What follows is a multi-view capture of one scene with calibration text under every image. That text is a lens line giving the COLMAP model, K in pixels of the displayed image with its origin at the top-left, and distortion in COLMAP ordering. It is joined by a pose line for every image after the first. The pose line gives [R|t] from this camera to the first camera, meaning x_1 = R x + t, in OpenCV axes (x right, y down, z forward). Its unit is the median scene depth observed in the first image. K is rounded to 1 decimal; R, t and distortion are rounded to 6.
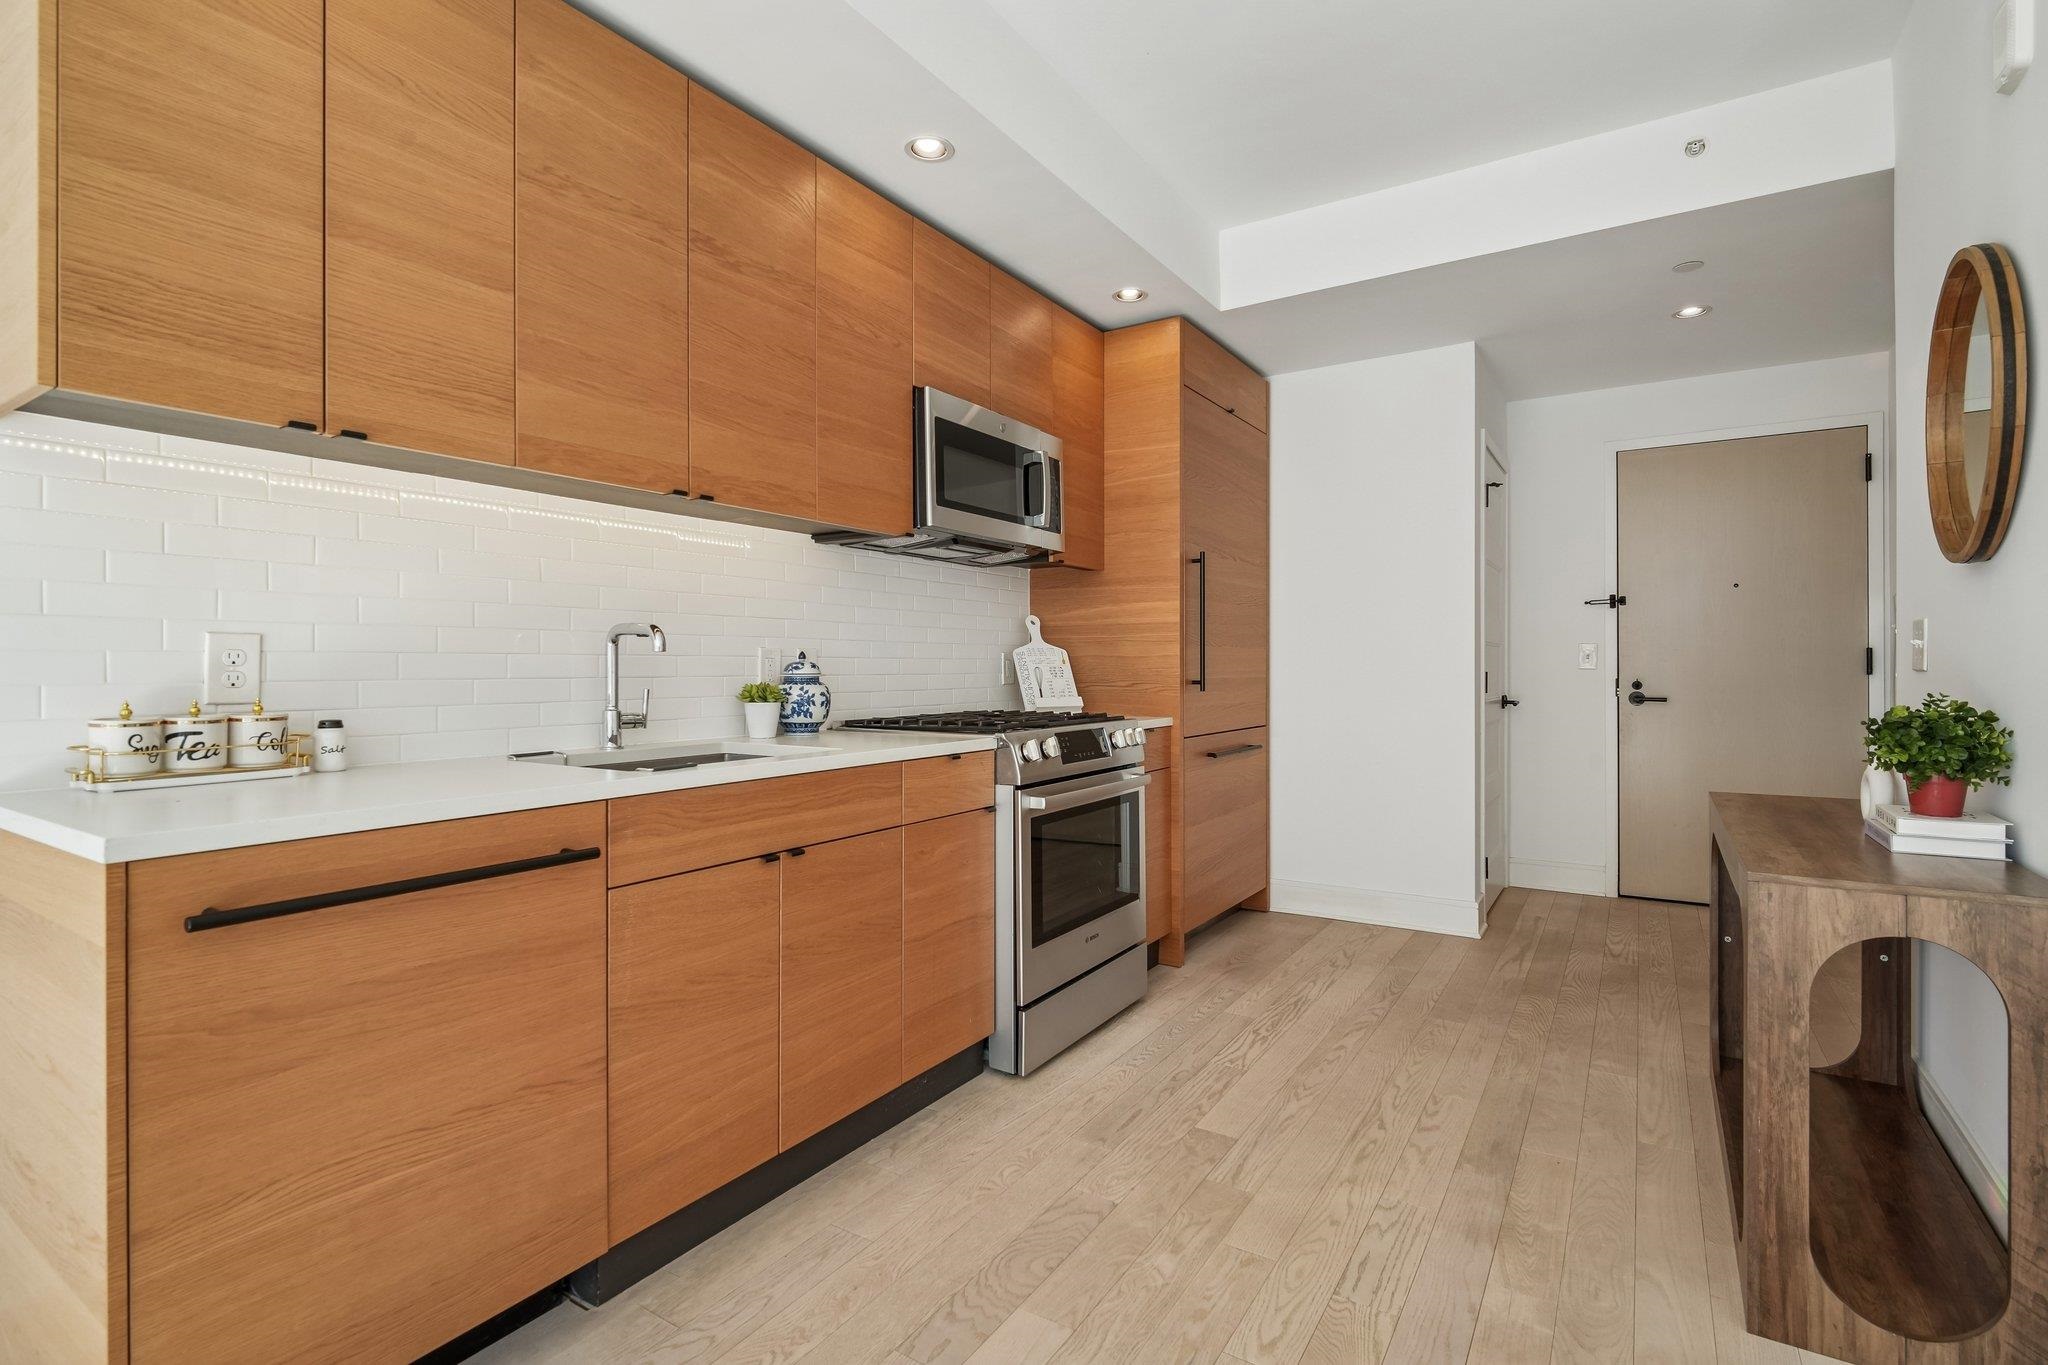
lens RADIAL K [[948.7, 0, 1028.9], [0, 948.7, 676.2], [0, 0, 1]] dist [-0.006820, -0.000565]
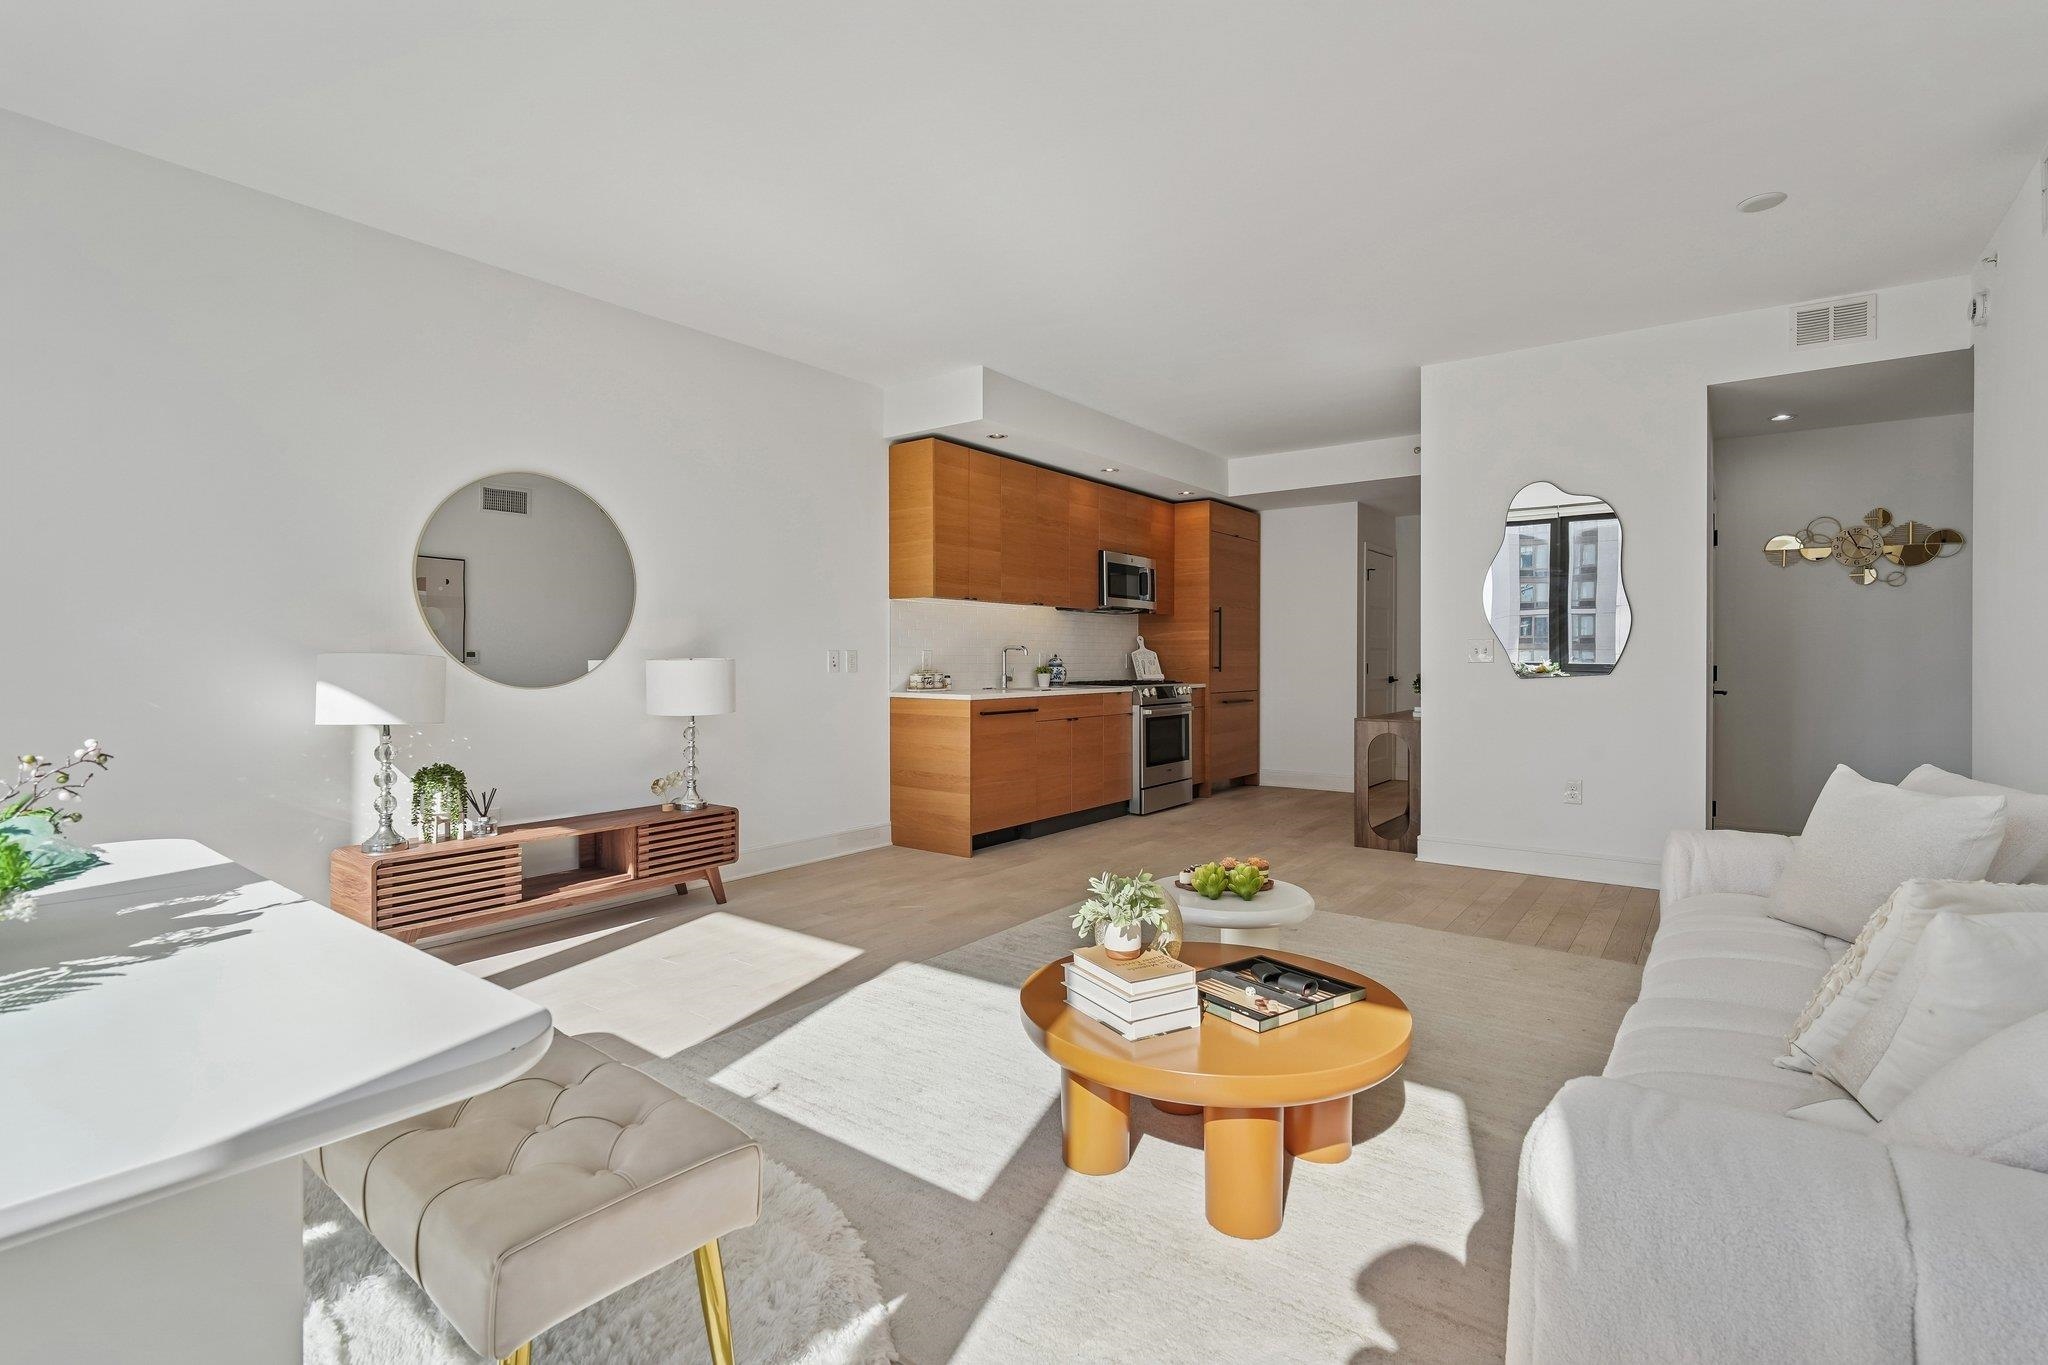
lens RADIAL K [[948.7, 0, 1014.2], [0, 948.7, 670.9], [0, 0, 1]] dist [-0.006820, -0.000565]
pose [[0.996401, 0.004059, -0.084667, -0.125285], [-0.003725, 0.999985, 0.004097, 0.008658], [0.084682, -0.003767, 0.996401, -1.481511]]
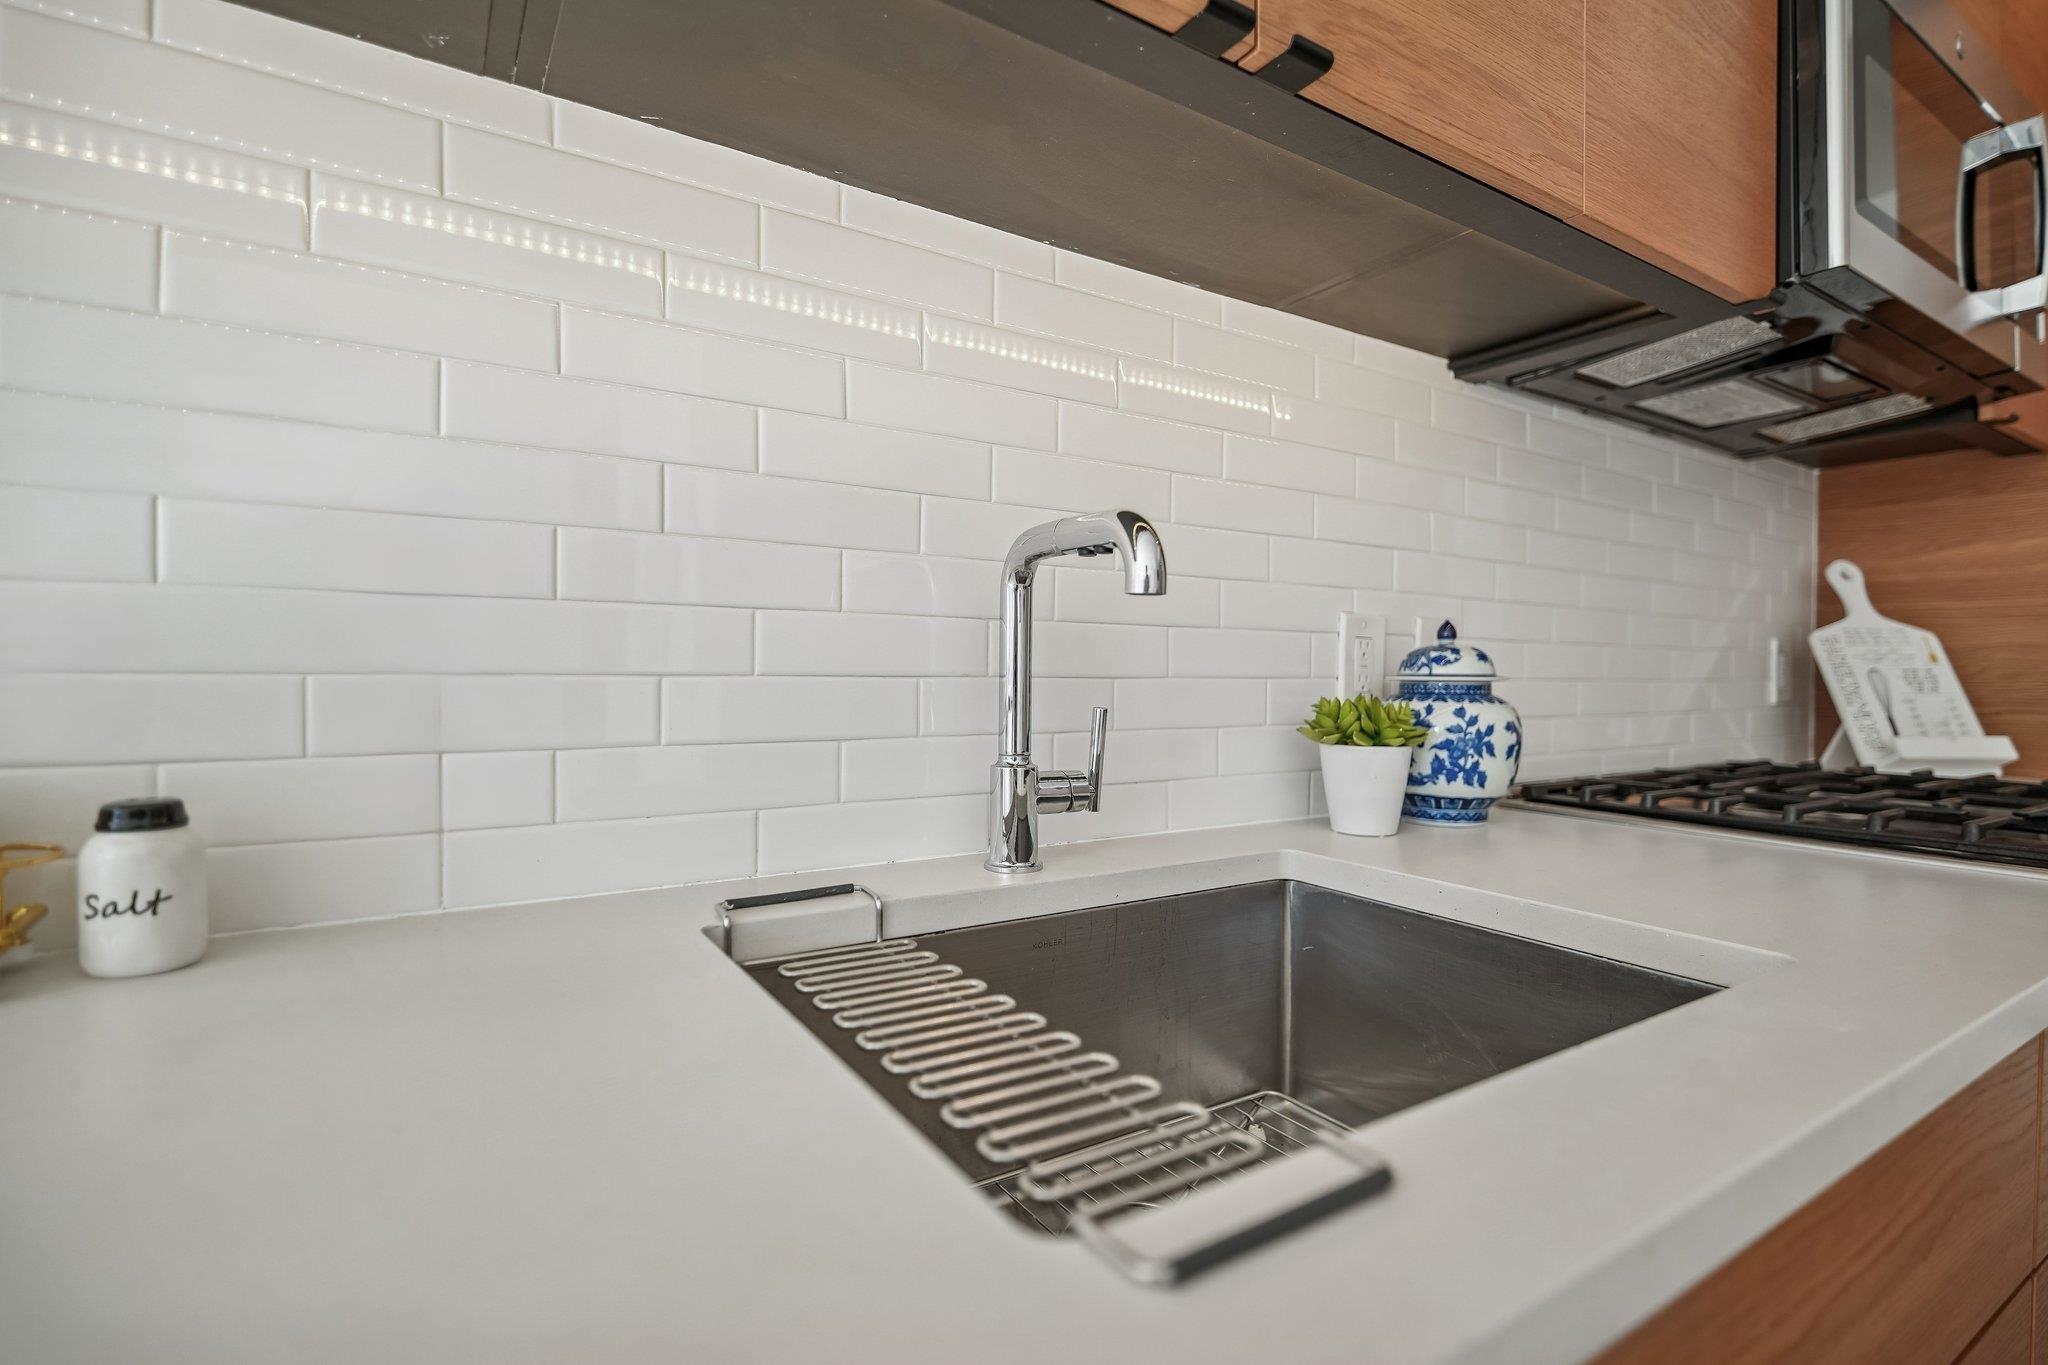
lens RADIAL K [[948.7, 0, 1032.9], [0, 948.7, 678.2], [0, 0, 1]] dist [-0.006820, -0.000565]
pose [[0.907833, 0.010910, -0.419191, -0.215685], [-0.013557, 0.999903, -0.003337, 0.002466], [0.419114, 0.008713, 0.907892, 0.515721]]
